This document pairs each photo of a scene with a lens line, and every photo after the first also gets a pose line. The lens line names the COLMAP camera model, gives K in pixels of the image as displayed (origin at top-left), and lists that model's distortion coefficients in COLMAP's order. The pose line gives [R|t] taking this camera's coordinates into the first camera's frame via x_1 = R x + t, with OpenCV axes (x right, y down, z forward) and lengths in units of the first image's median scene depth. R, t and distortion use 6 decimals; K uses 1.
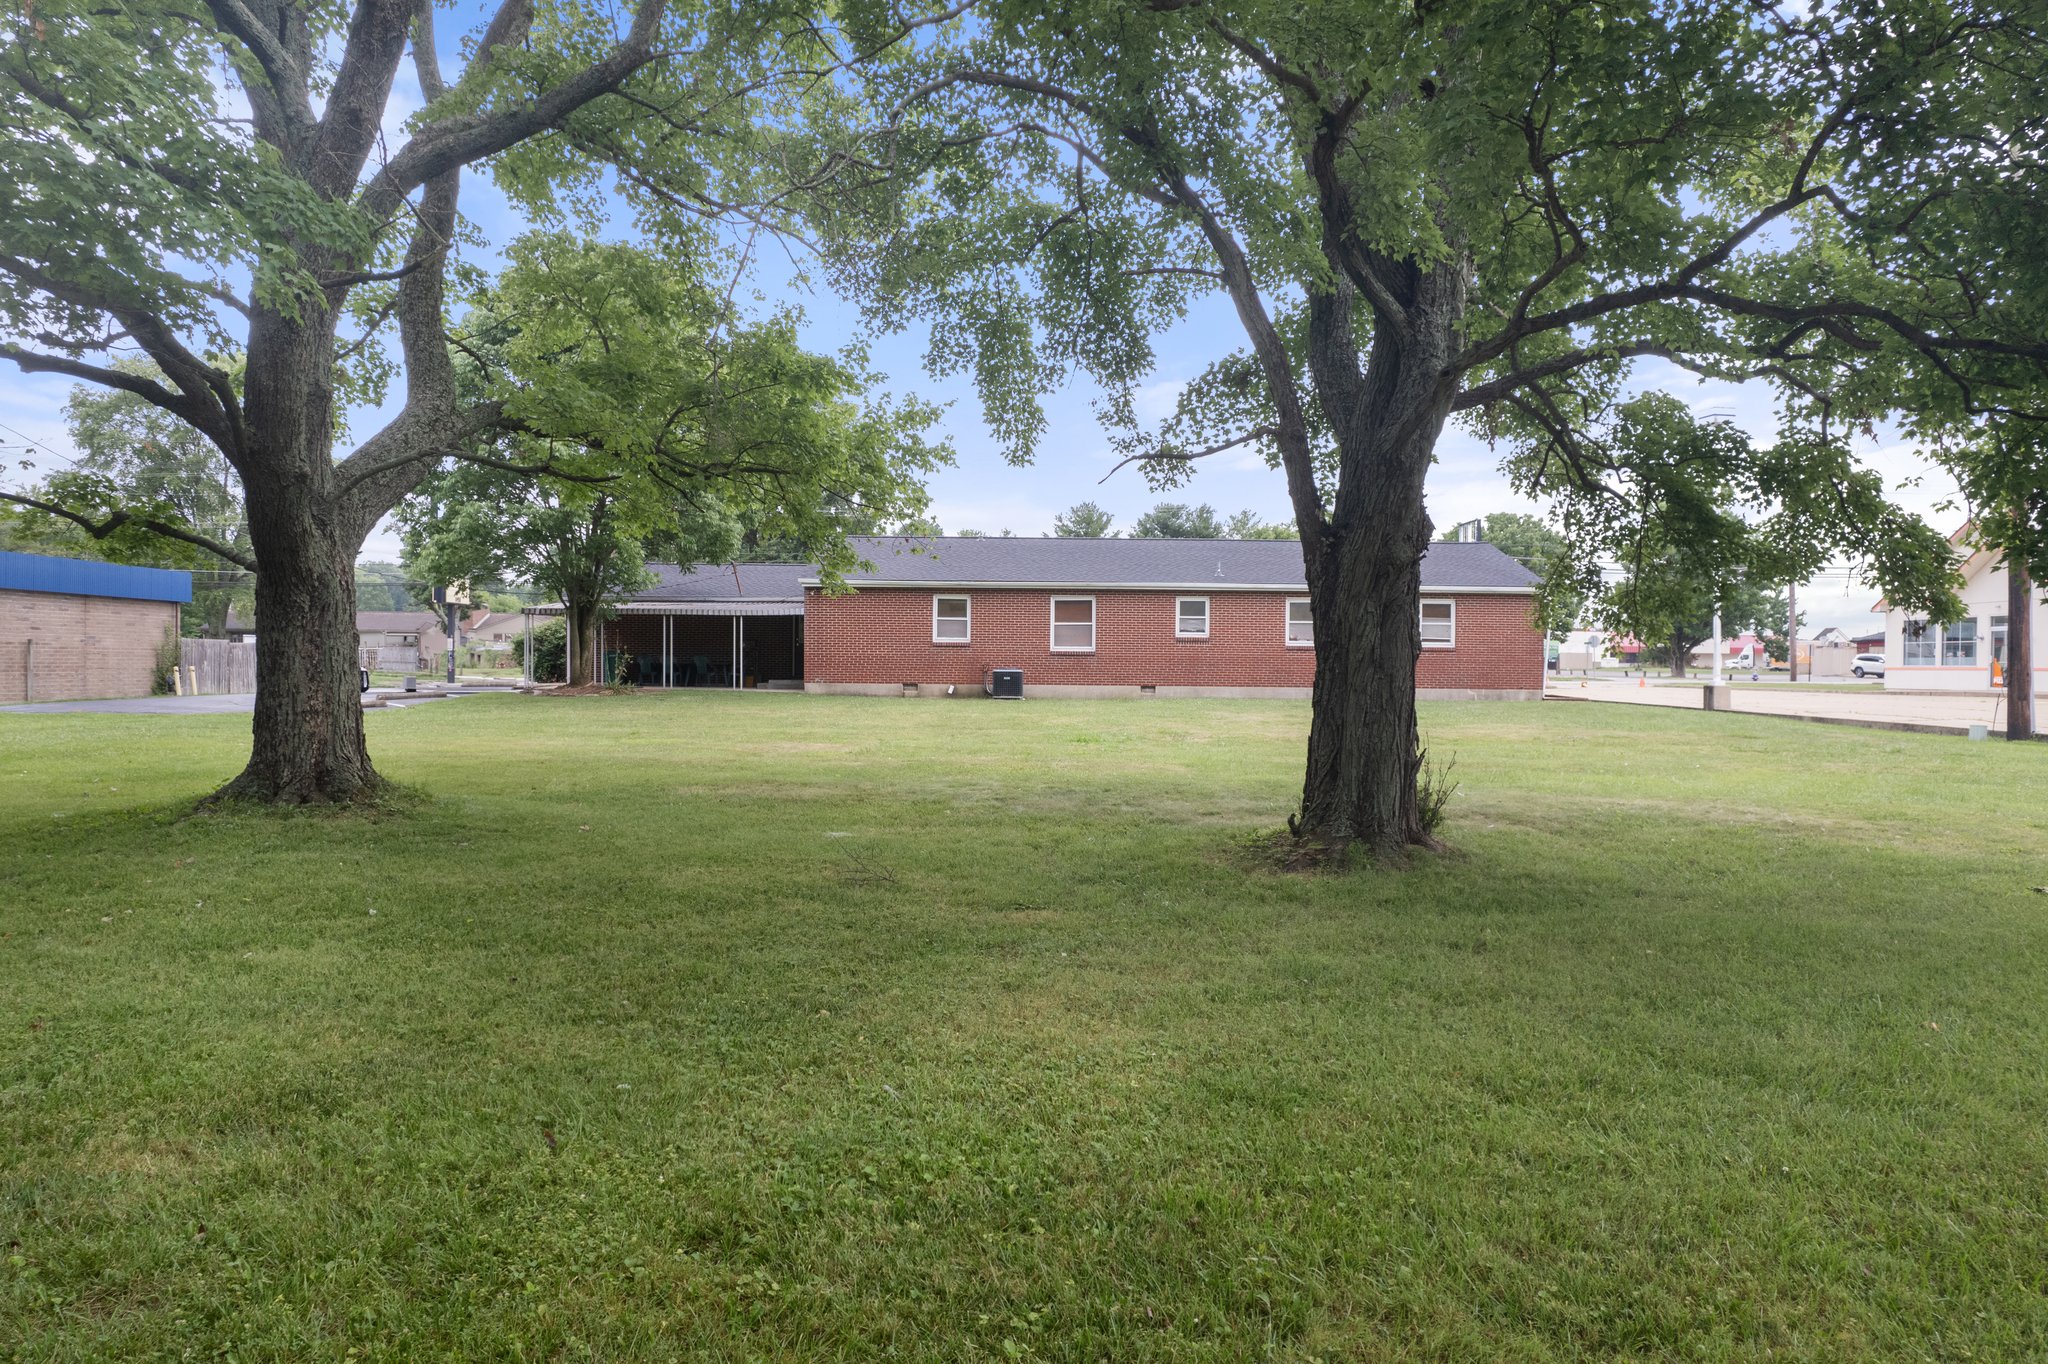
lens RADIAL K [[1300.2, 0, 1024.0], [0, 1300.2, 682.0], [0, 0, 1]] dist [-0.060086, 0.055290]
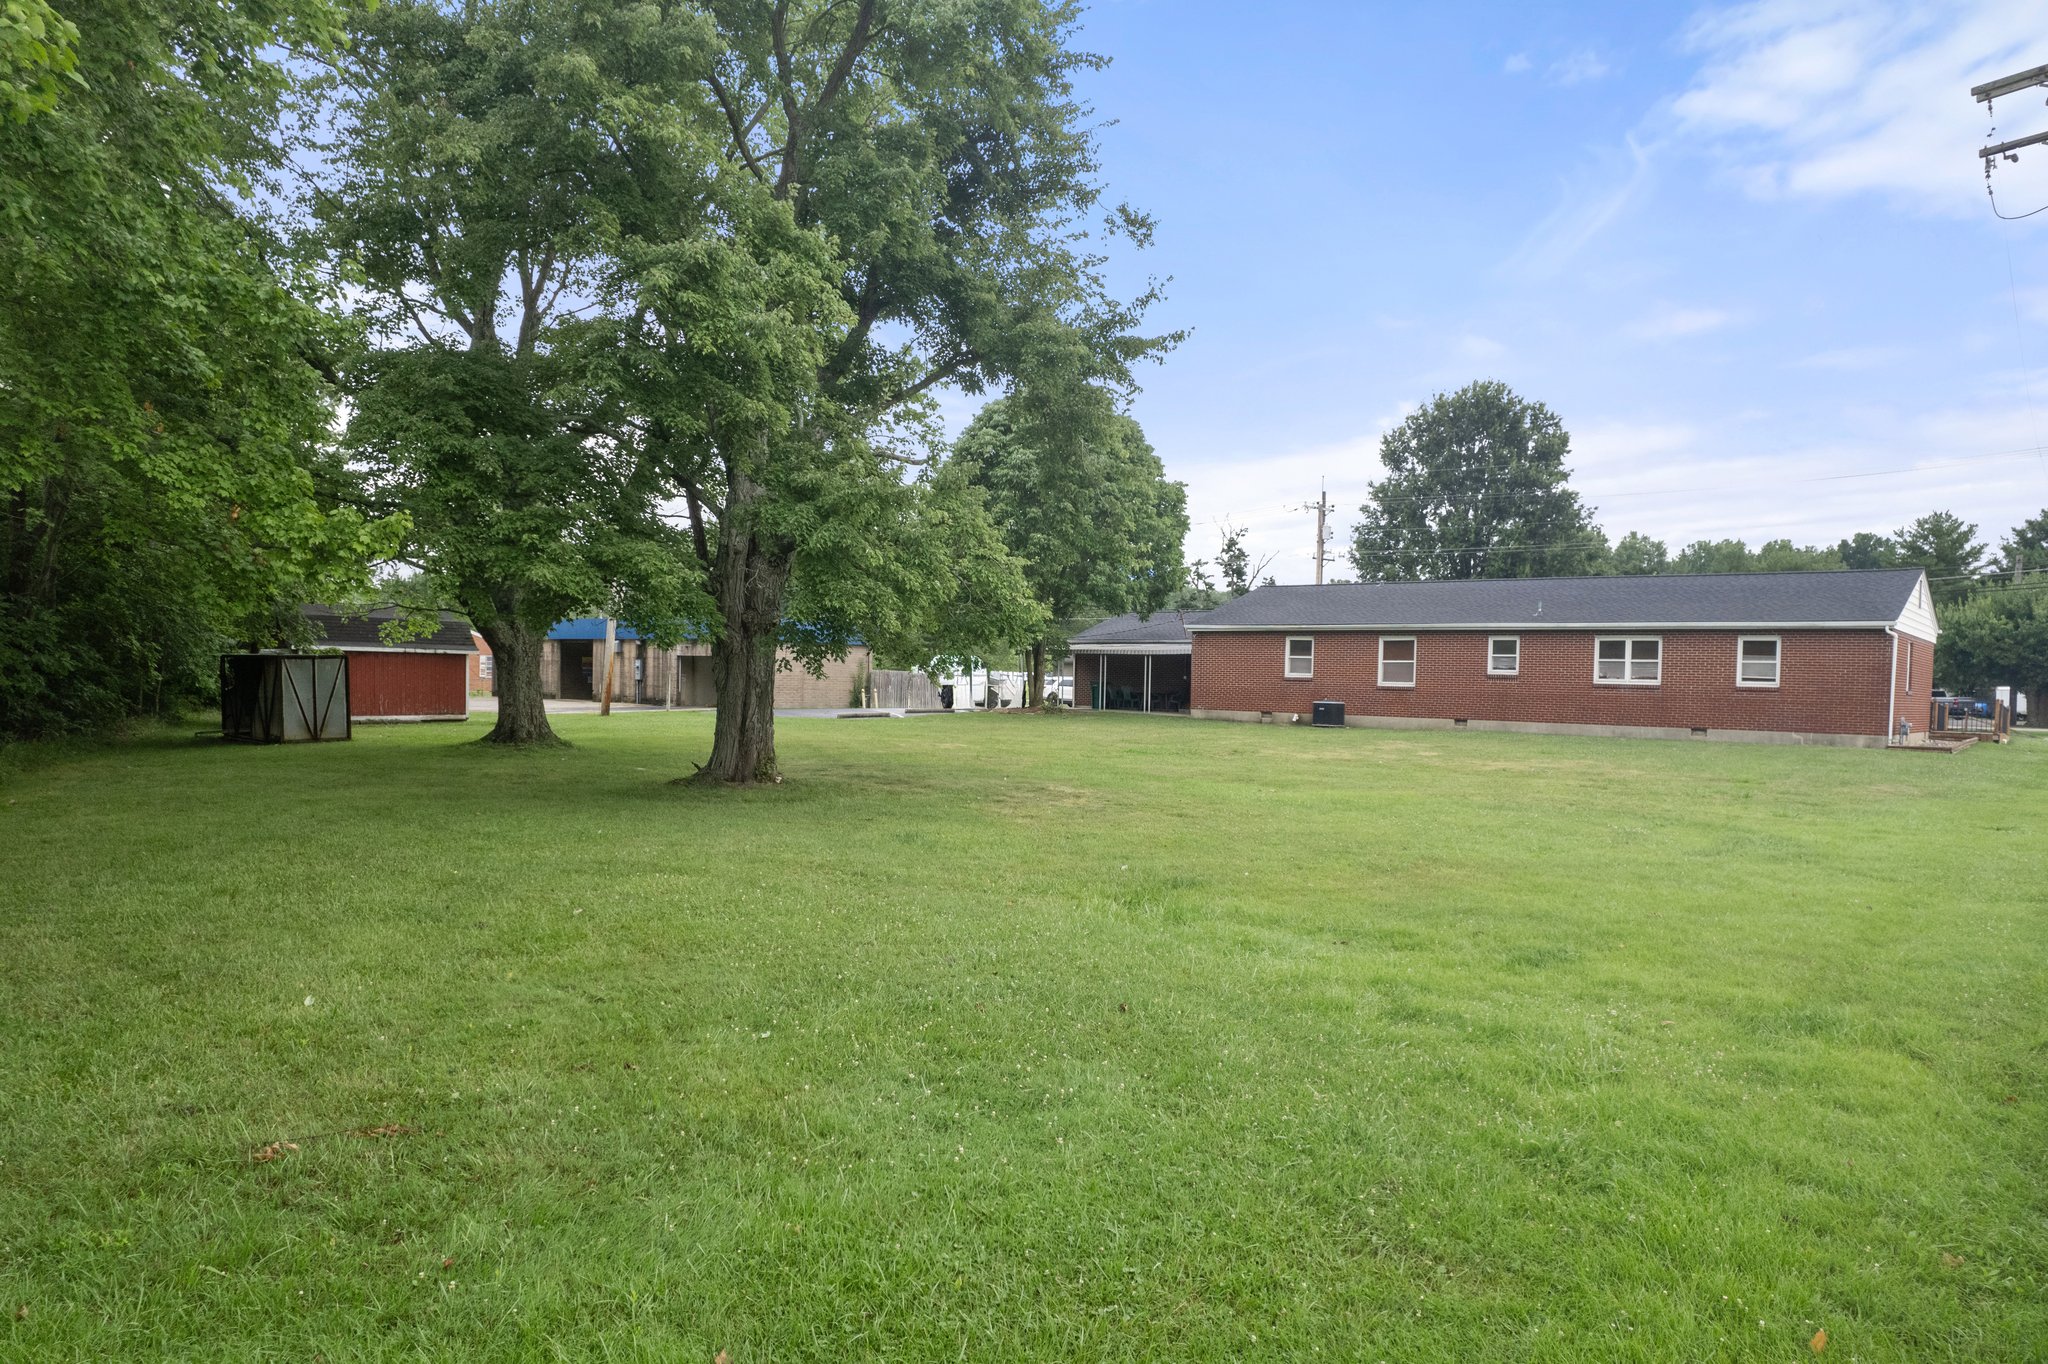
lens RADIAL K [[1300.2, 0, 1024.0], [0, 1300.2, 682.0], [0, 0, 1]] dist [-0.060086, 0.055290]
pose [[0.788111, 0.011541, -0.615425, 0.464792], [-0.026895, 0.999515, -0.015698, -0.001432], [0.614945, 0.028924, 0.788039, -0.063253]]
